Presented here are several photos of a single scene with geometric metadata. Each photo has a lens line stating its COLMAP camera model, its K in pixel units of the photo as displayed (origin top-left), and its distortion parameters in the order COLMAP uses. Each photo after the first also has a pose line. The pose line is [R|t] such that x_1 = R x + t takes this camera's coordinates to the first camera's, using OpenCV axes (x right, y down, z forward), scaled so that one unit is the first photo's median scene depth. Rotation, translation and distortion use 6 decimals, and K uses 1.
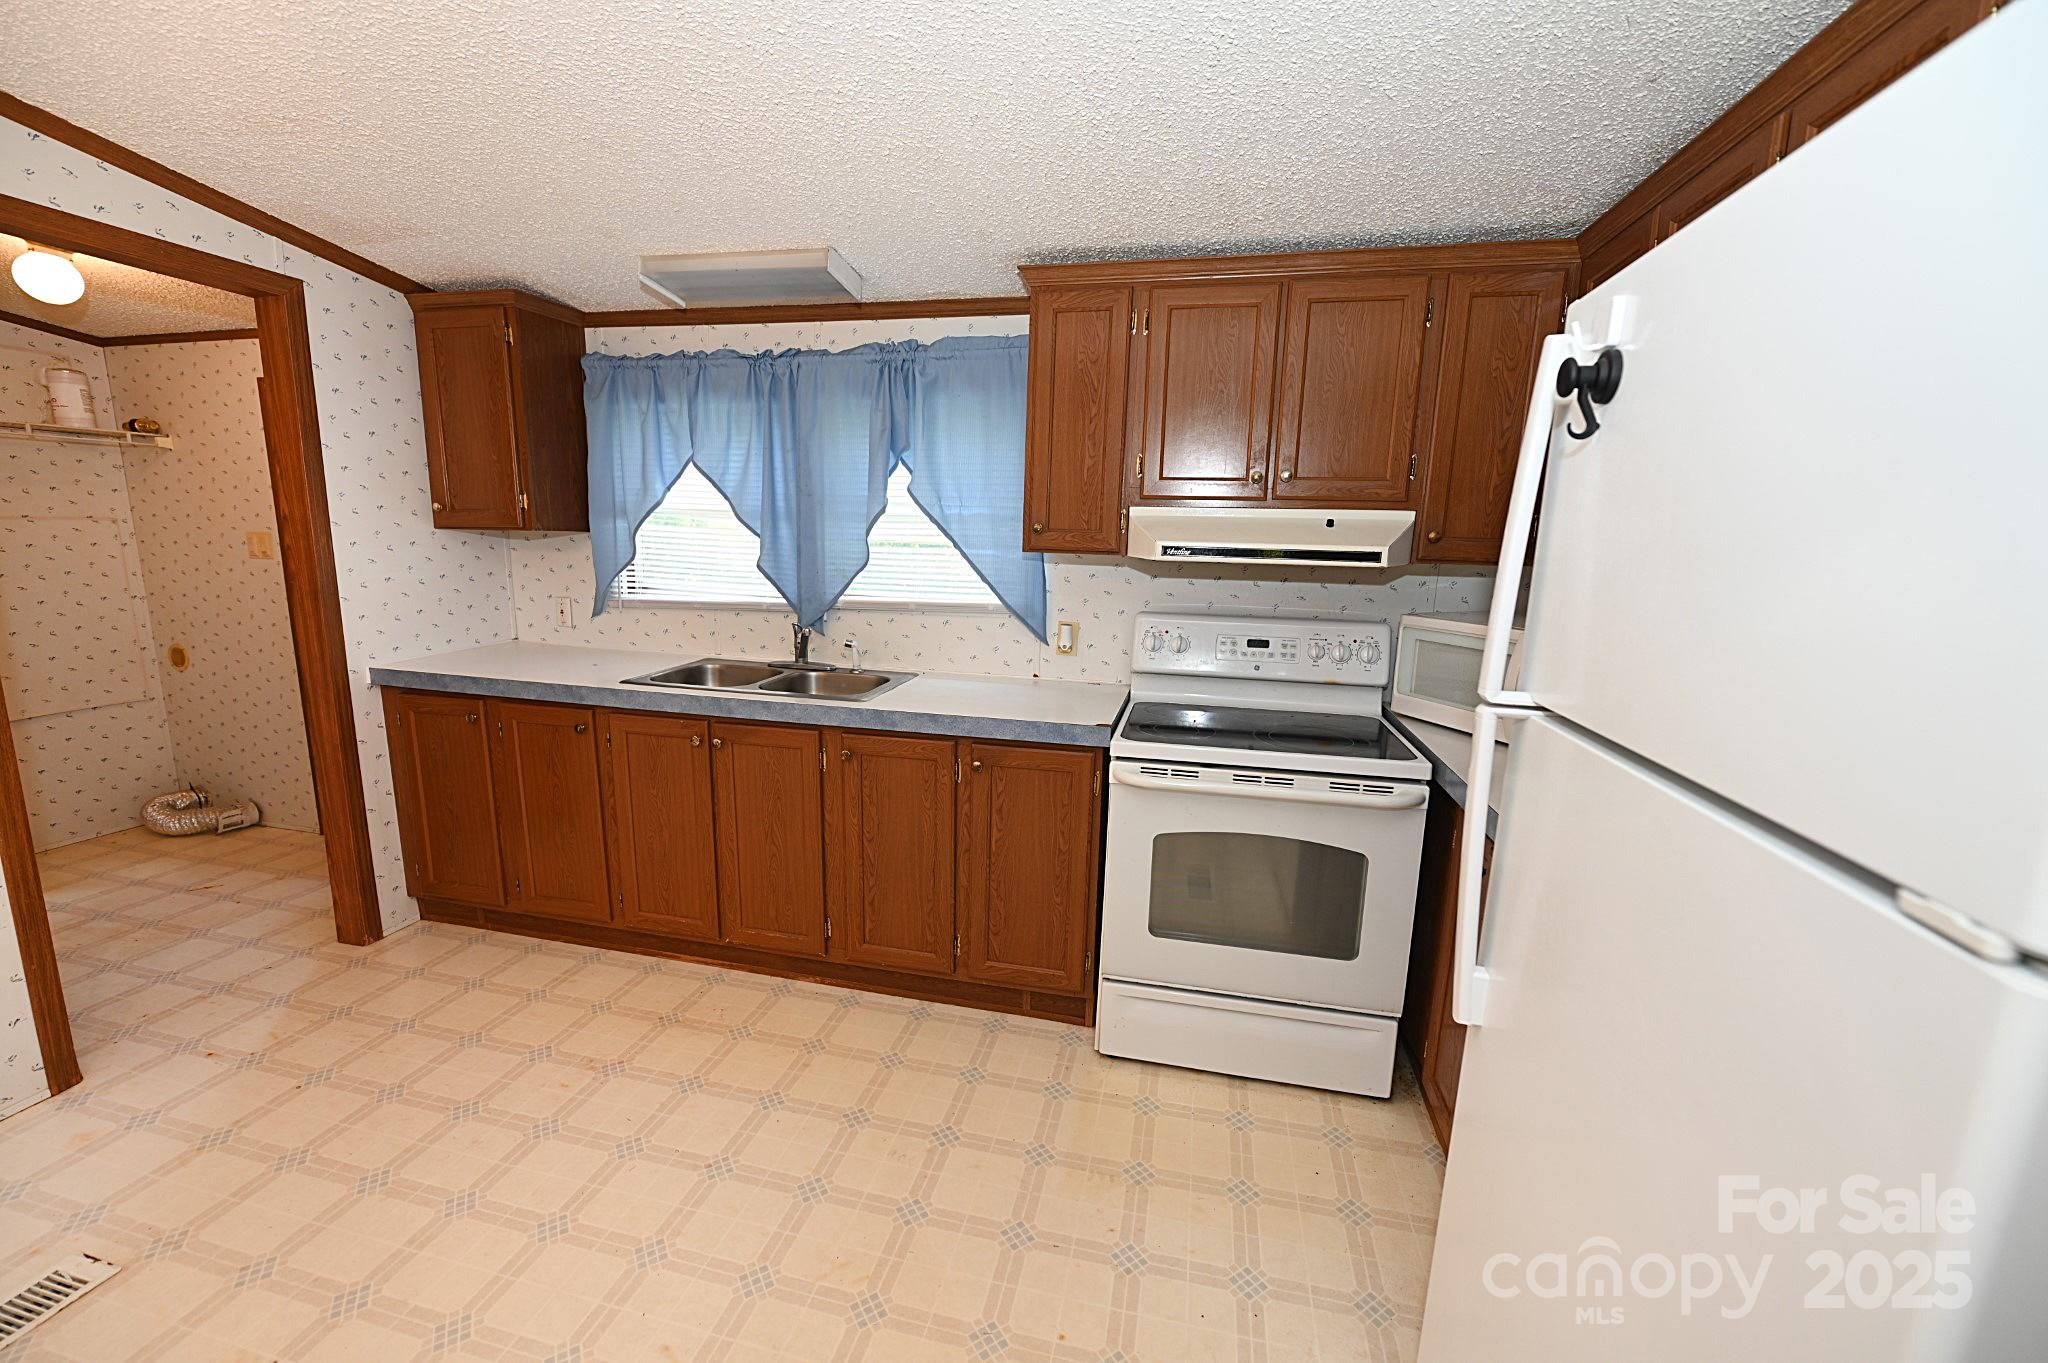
lens RADIAL K [[810.7, 0, 1022.8], [0, 810.7, 684.2], [0, 0, 1]] dist [-0.008129, -0.000470]
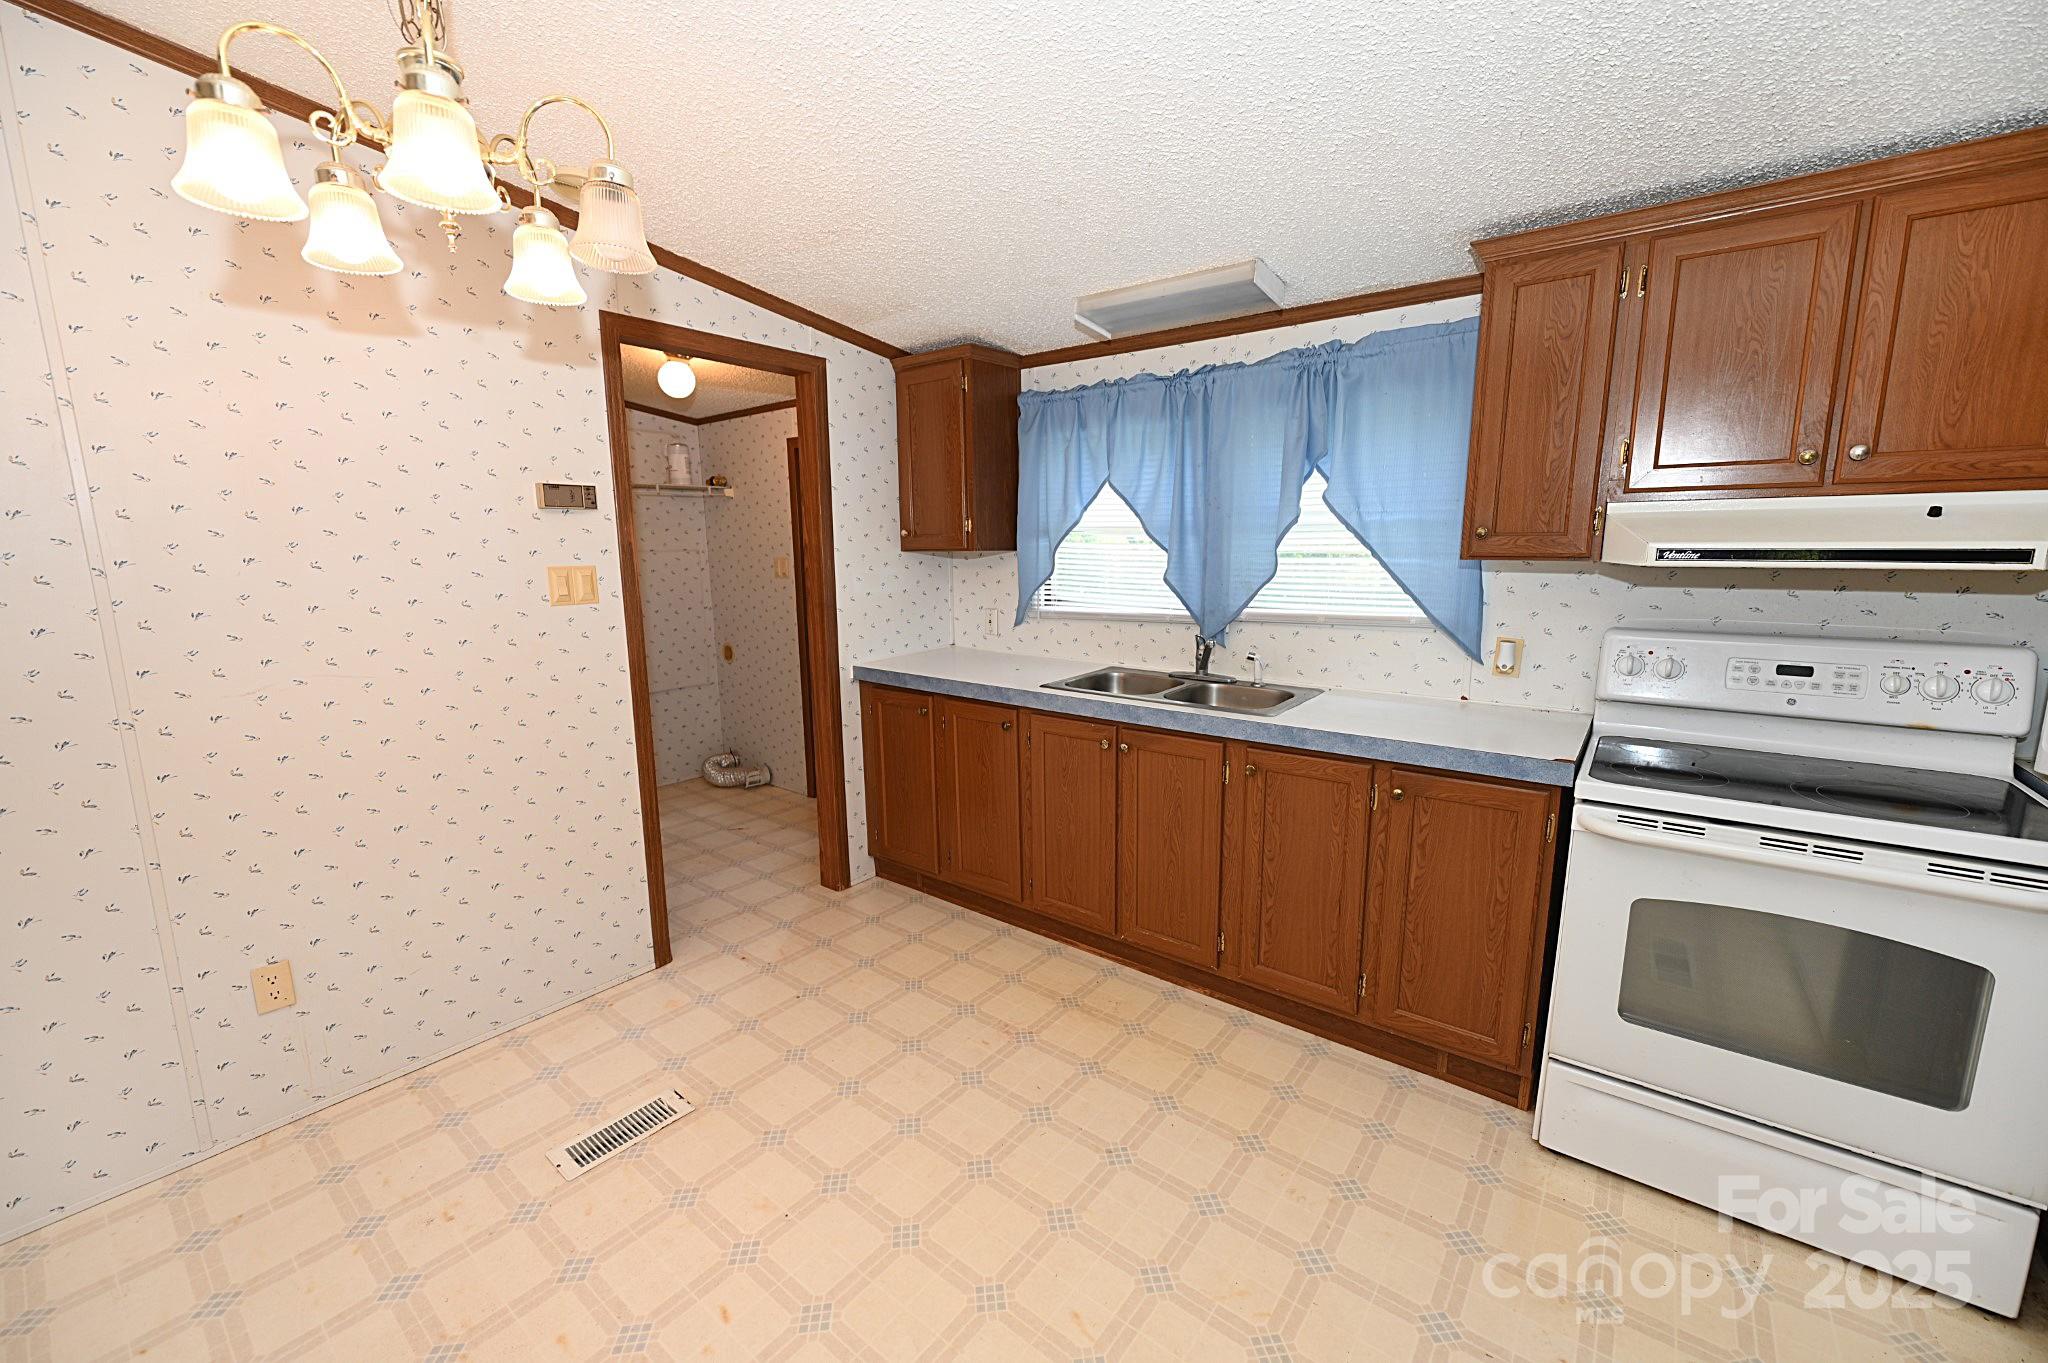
lens RADIAL K [[810.7, 0, 1030.1], [0, 810.7, 682.6], [0, 0, 1]] dist [-0.008129, -0.000470]
pose [[0.905574, 0.039487, -0.422346, -0.044613], [-0.045832, 0.998937, -0.004875, -0.001270], [0.421705, 0.023772, 0.906421, -0.006644]]
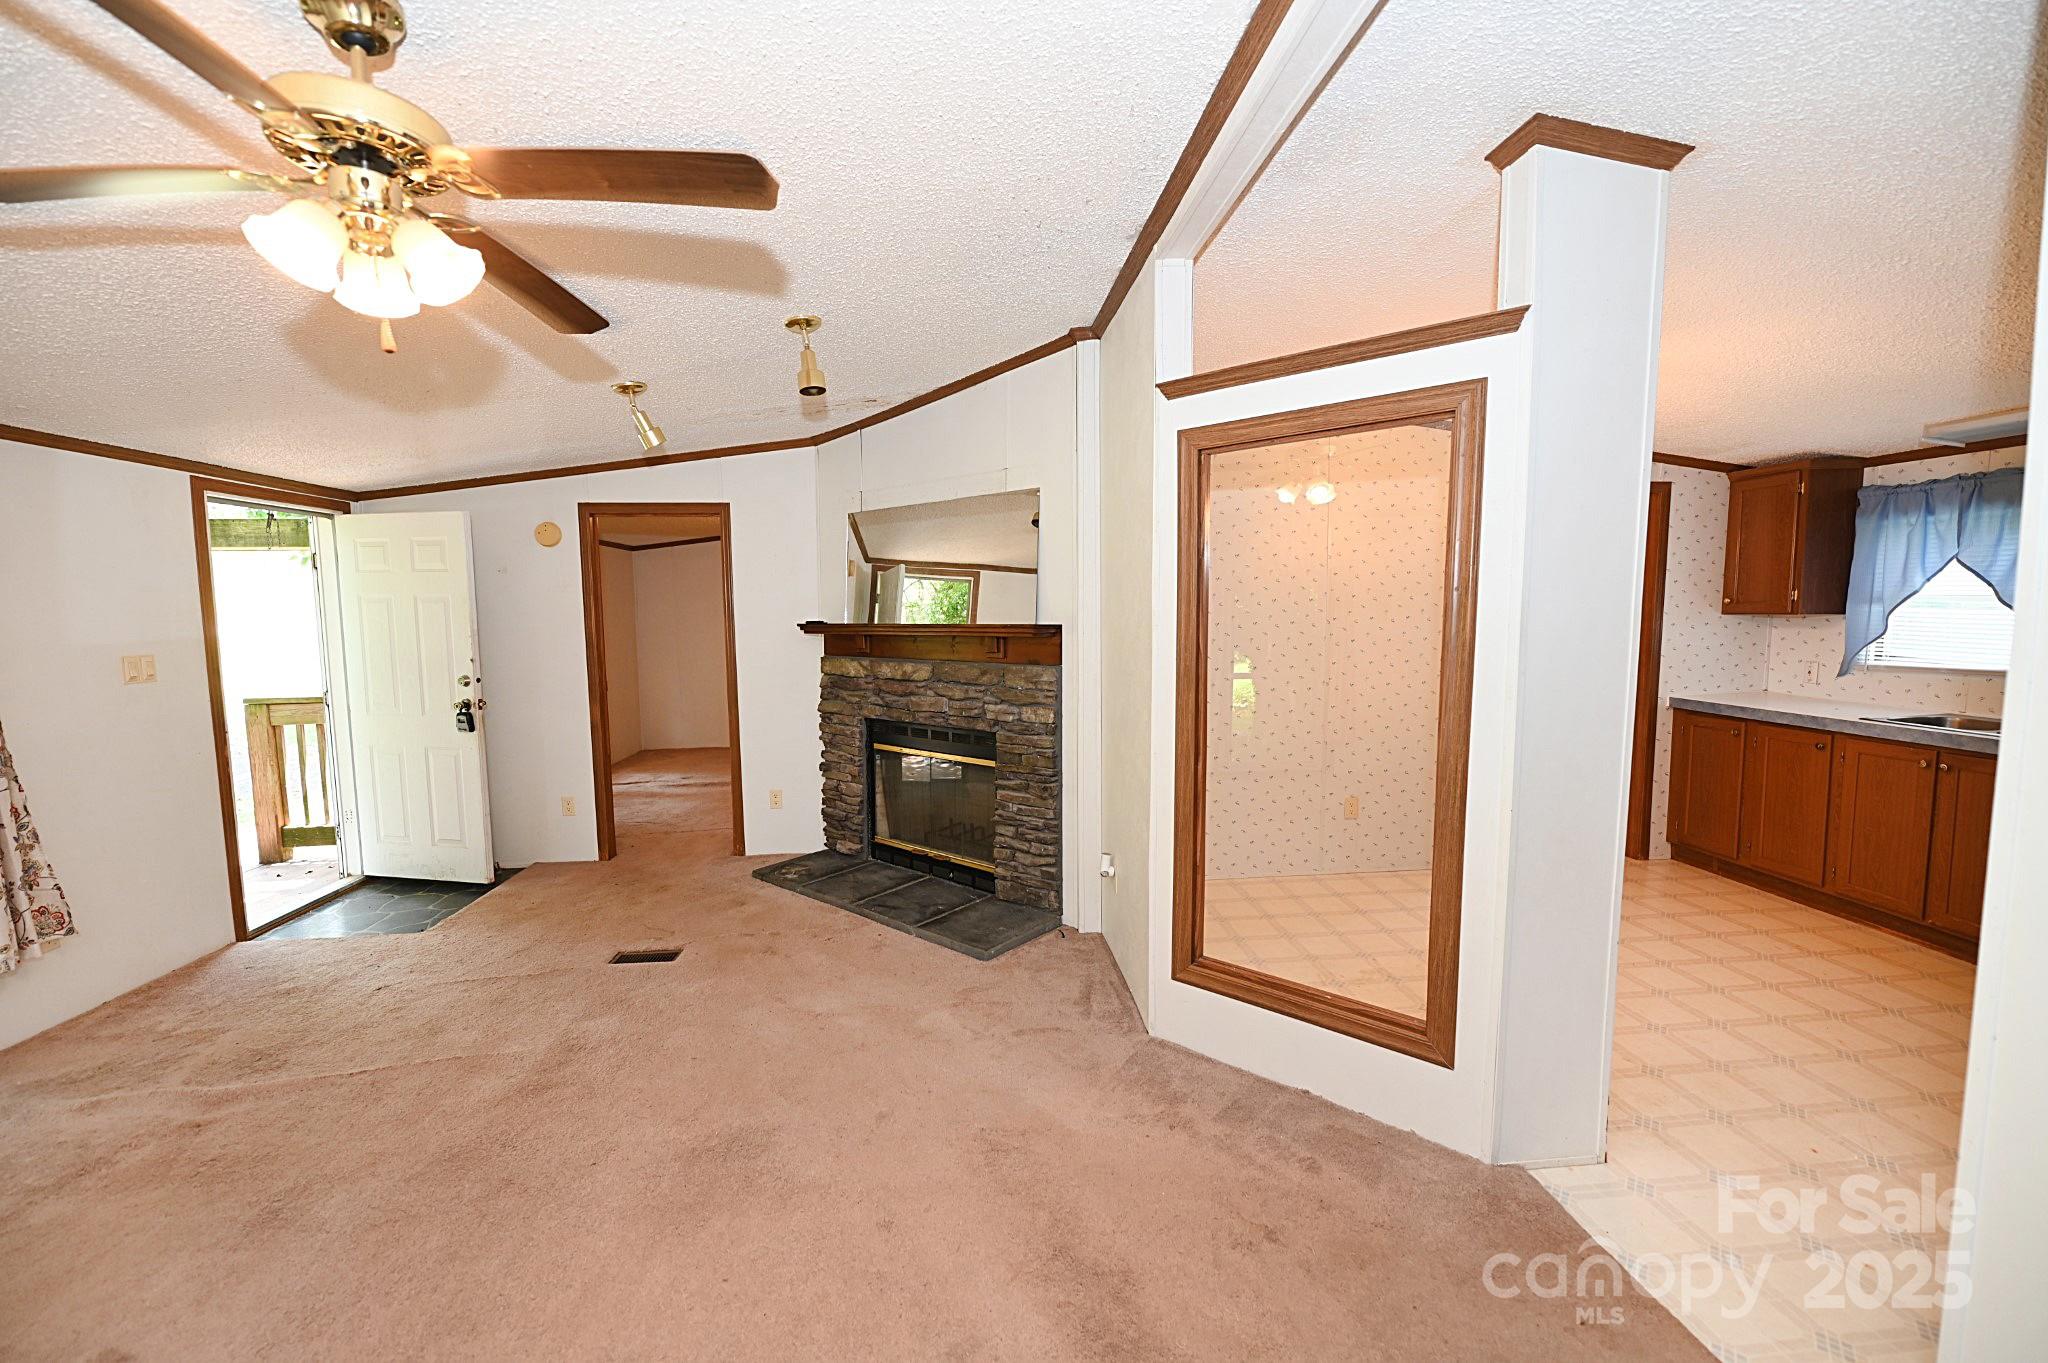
lens RADIAL K [[810.7, 0, 1022.9], [0, 810.7, 687.3], [0, 0, 1]] dist [-0.008129, -0.000470]
pose [[0.309245, 0.061564, -0.948988, 0.390333], [-0.150726, 0.988462, 0.015008, 0.144899], [0.938962, 0.138396, 0.314956, -0.845830]]
